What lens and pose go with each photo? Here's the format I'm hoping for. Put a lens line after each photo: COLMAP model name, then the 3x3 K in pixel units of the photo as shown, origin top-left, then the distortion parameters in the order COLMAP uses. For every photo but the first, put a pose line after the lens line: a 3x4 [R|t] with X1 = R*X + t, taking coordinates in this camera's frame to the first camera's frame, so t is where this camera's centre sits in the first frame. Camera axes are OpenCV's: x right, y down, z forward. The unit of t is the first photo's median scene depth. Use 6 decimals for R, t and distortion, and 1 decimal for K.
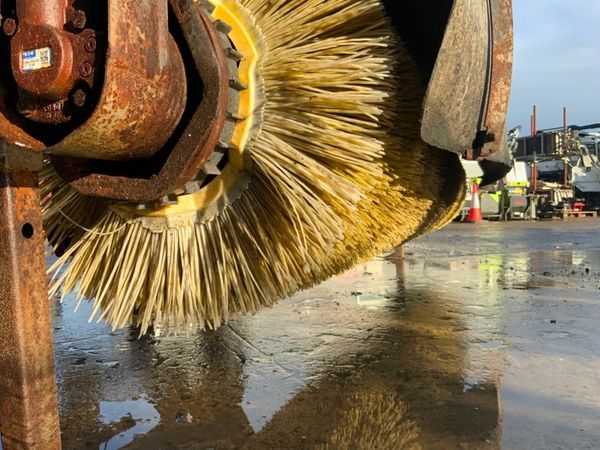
lens RADIAL K [[498.5, 0, 302.8], [0, 498.5, 226.0], [0, 0, 1]] dist [0.063024, -0.113304]
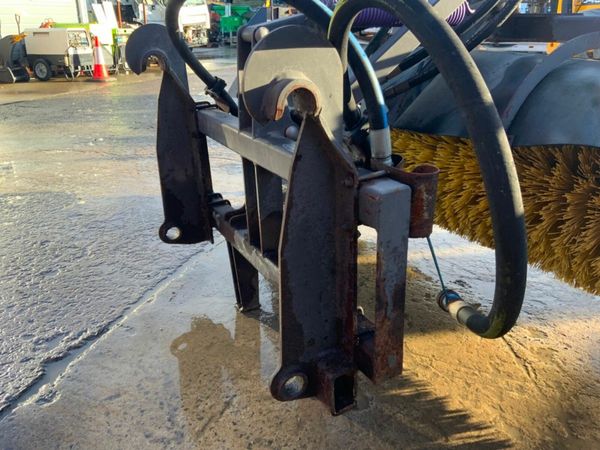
lens RADIAL K [[498.5, 0, 302.8], [0, 498.5, 226.0], [0, 0, 1]] dist [0.063024, -0.113304]
pose [[0.630239, -0.270666, 0.727694, -0.140701], [0.008919, 0.939727, 0.341808, -0.058461], [-0.776350, -0.208931, 0.594667, 0.101823]]
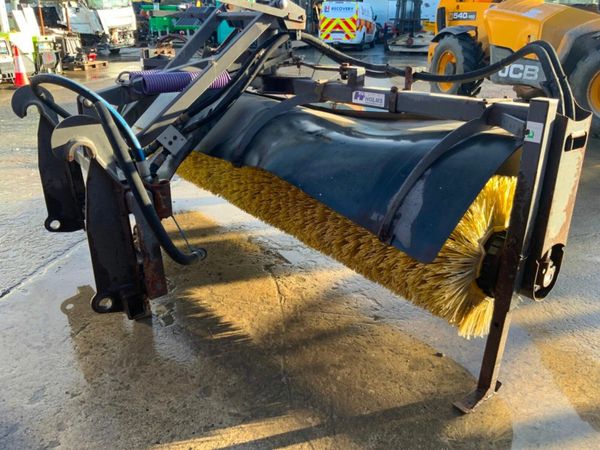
lens RADIAL K [[494.4, 0, 300.0], [0, 494.4, 225.0], [0, 0, 1]] dist [0.000393, -0.019298]
pose [[0.537033, -0.302136, 0.787597, -0.165095], [0.007511, 0.935333, 0.353689, -0.077866], [-0.843528, -0.184027, 0.504574, 0.031023]]
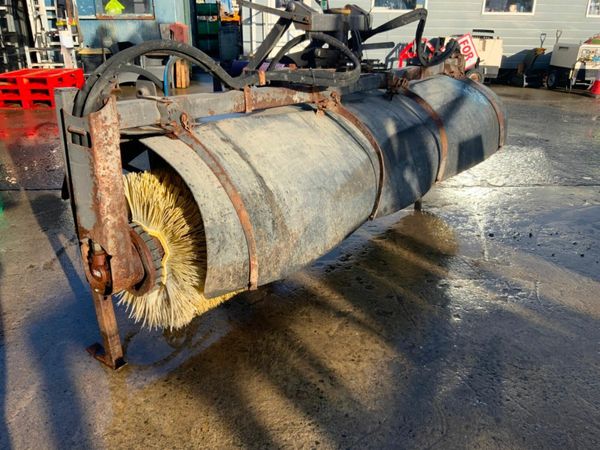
lens RADIAL K [[498.5, 0, 302.8], [0, 498.5, 226.0], [0, 0, 1]] dist [0.063024, -0.113304]
pose [[0.959383, 0.137798, -0.246161, 0.069170], [-0.042213, 0.932883, 0.357696, -0.080238], [0.278929, -0.332777, 0.900810, -0.069511]]
